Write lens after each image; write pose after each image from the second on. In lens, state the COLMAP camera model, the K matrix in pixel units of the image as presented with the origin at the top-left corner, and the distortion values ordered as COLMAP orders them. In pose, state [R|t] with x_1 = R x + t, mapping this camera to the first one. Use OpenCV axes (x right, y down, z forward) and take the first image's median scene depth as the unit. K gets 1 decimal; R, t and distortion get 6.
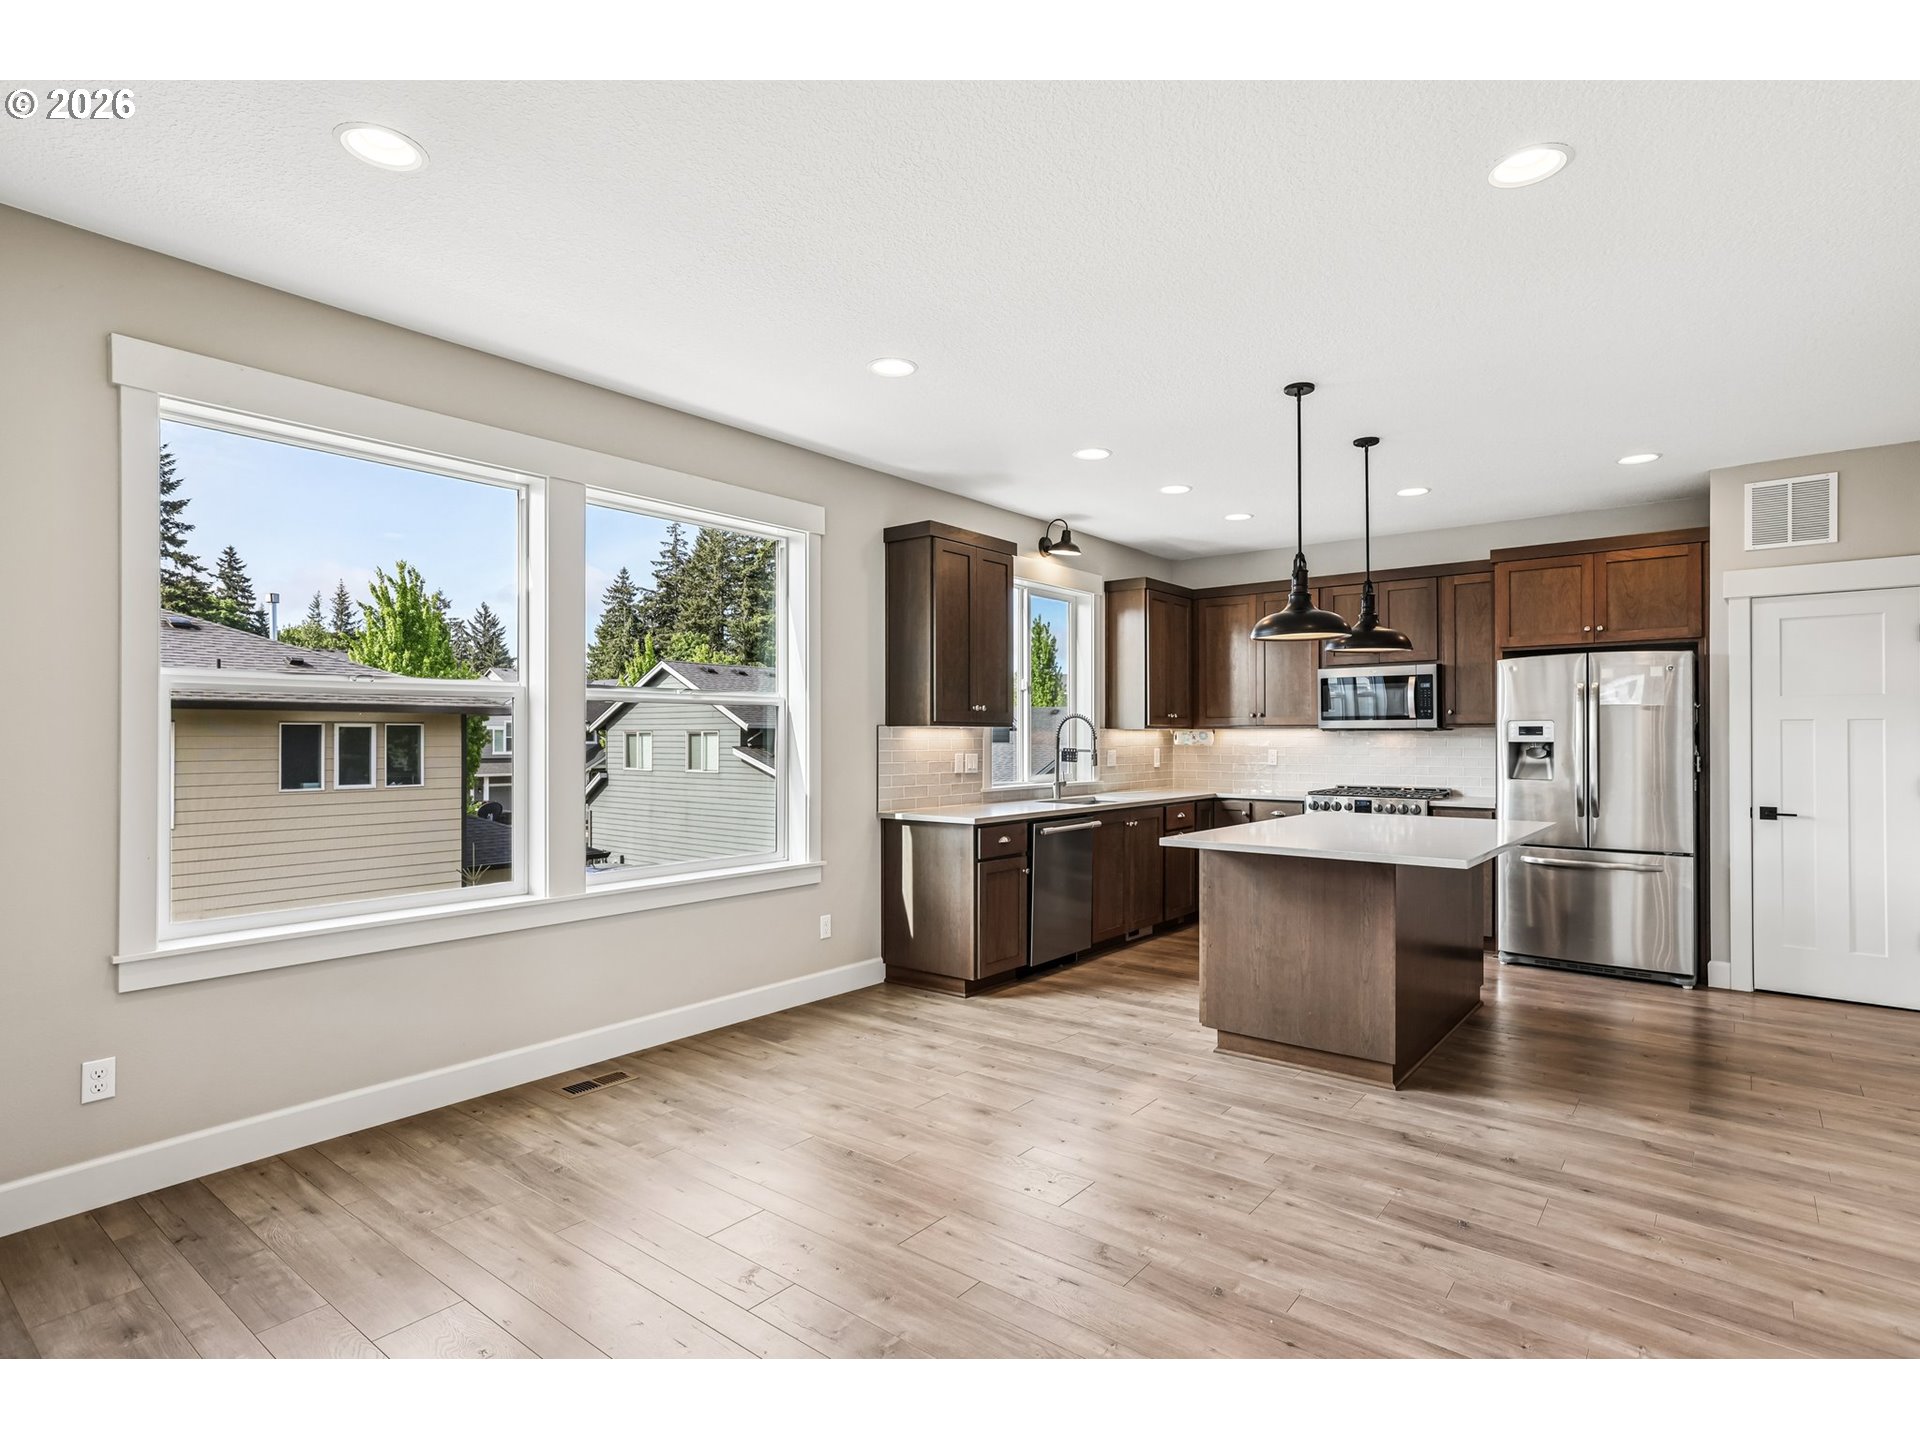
lens RADIAL K [[963.2, 0, 952.7], [0, 963.2, 726.9], [0, 0, 1]] dist [0.011482, 0.006360]
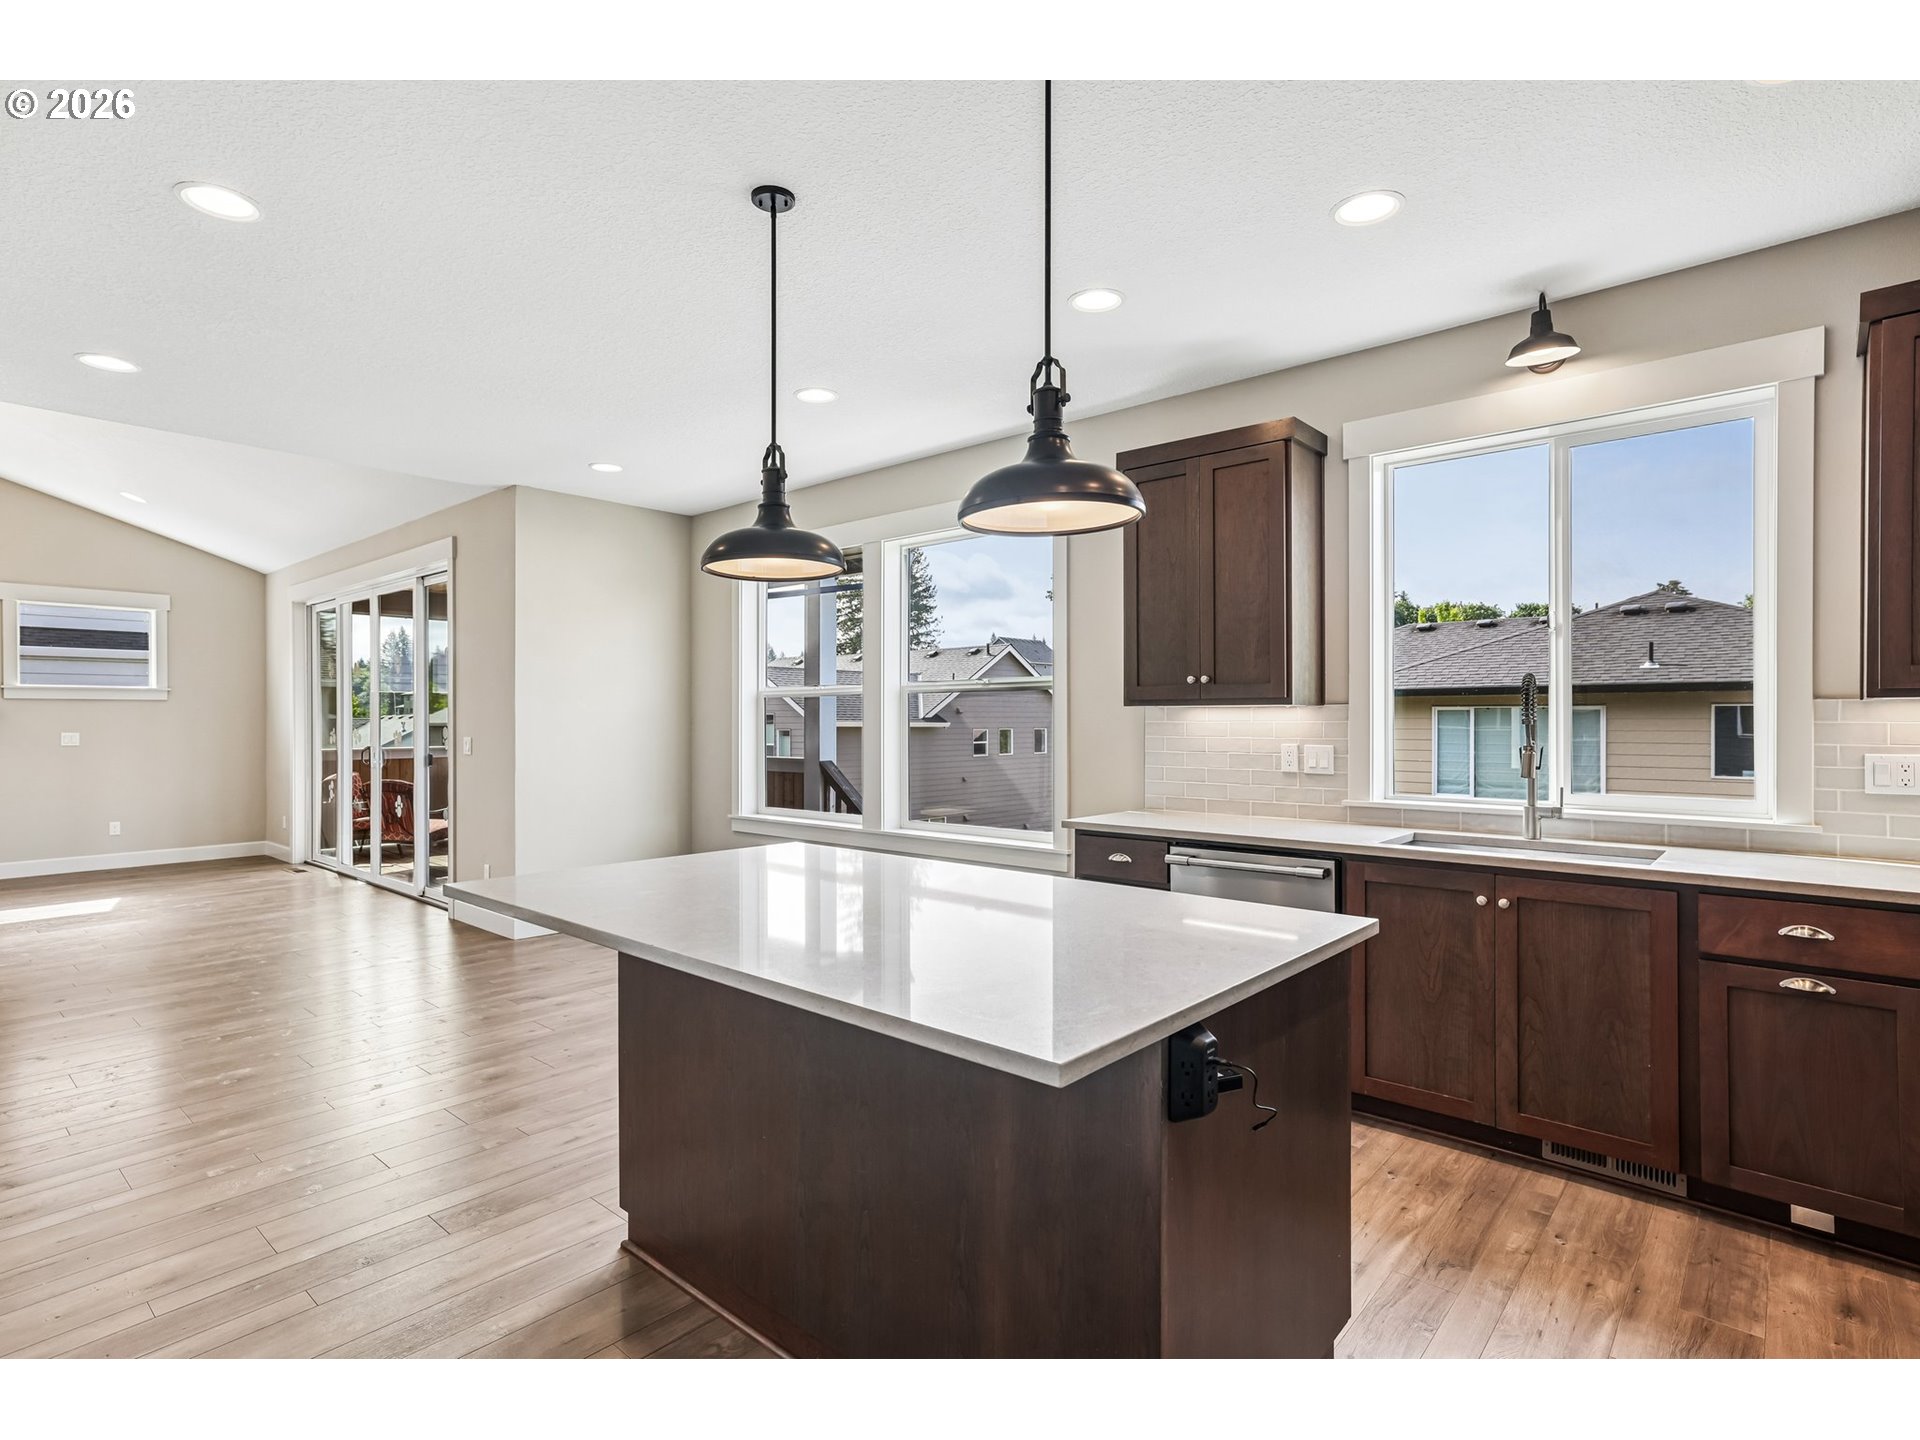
lens RADIAL K [[864.8, 0, 902.7], [0, 864.8, 730.3], [0, 0, 1]] dist [-0.004384, 0.001187]
pose [[-0.029631, 0.011487, -0.999495, 0.582567], [0.009784, 0.999889, 0.011202, 0.007770], [0.999513, -0.009448, -0.029740, 0.679513]]
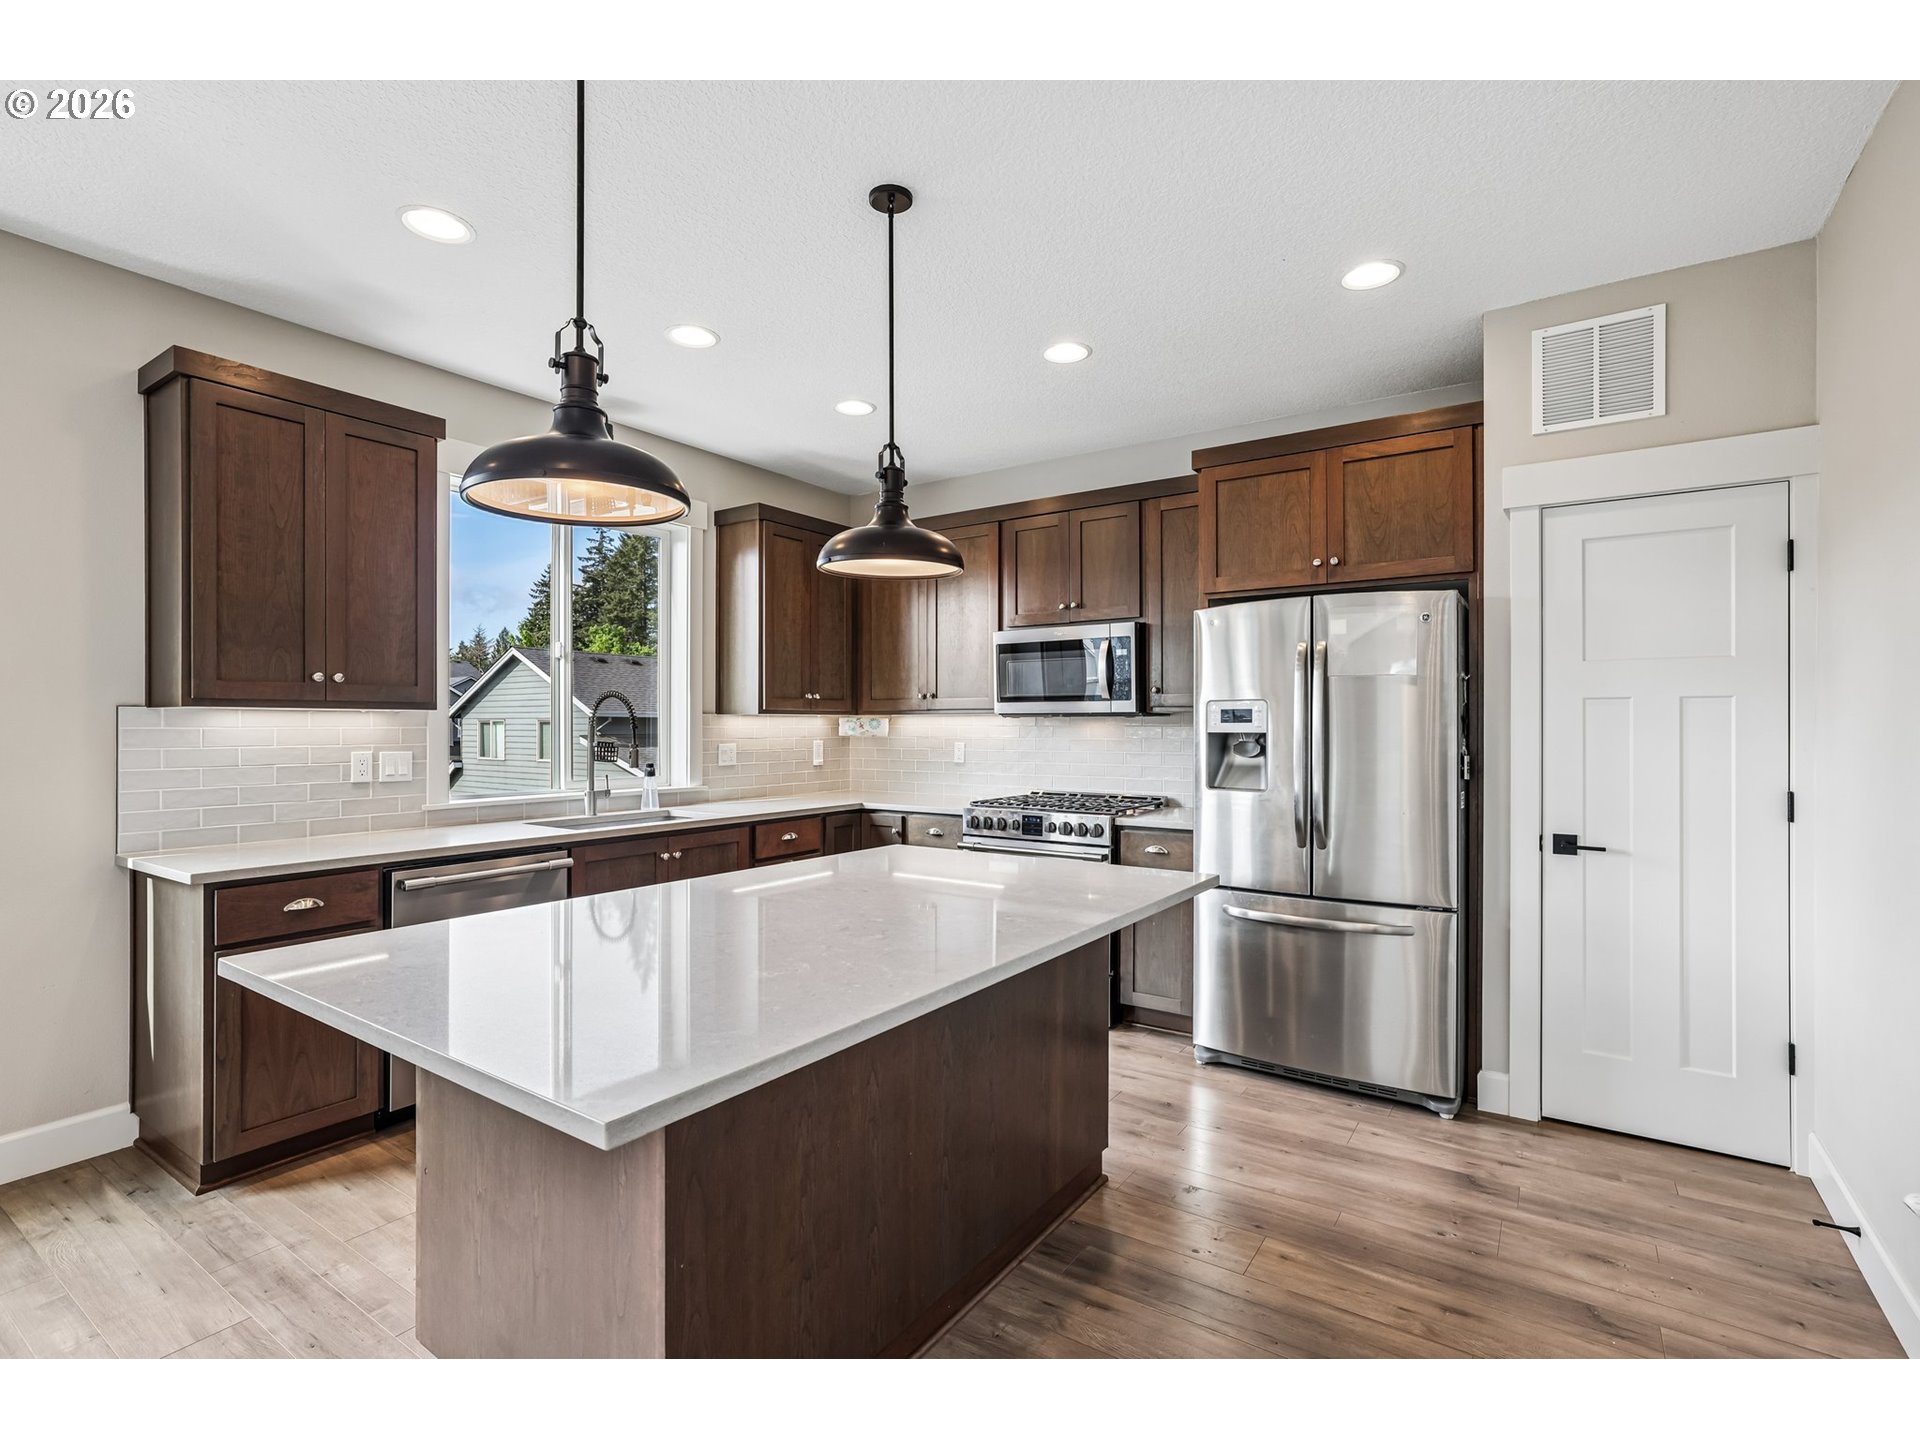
lens RADIAL K [[864.8, 0, 957.9], [0, 864.8, 720.4], [0, 0, 1]] dist [-0.004384, 0.001187]
pose [[0.998252, 0.000251, 0.059100, 0.333819], [-0.000515, 0.999990, 0.004441, 0.004150], [-0.059099, -0.004464, 0.998242, 0.377146]]
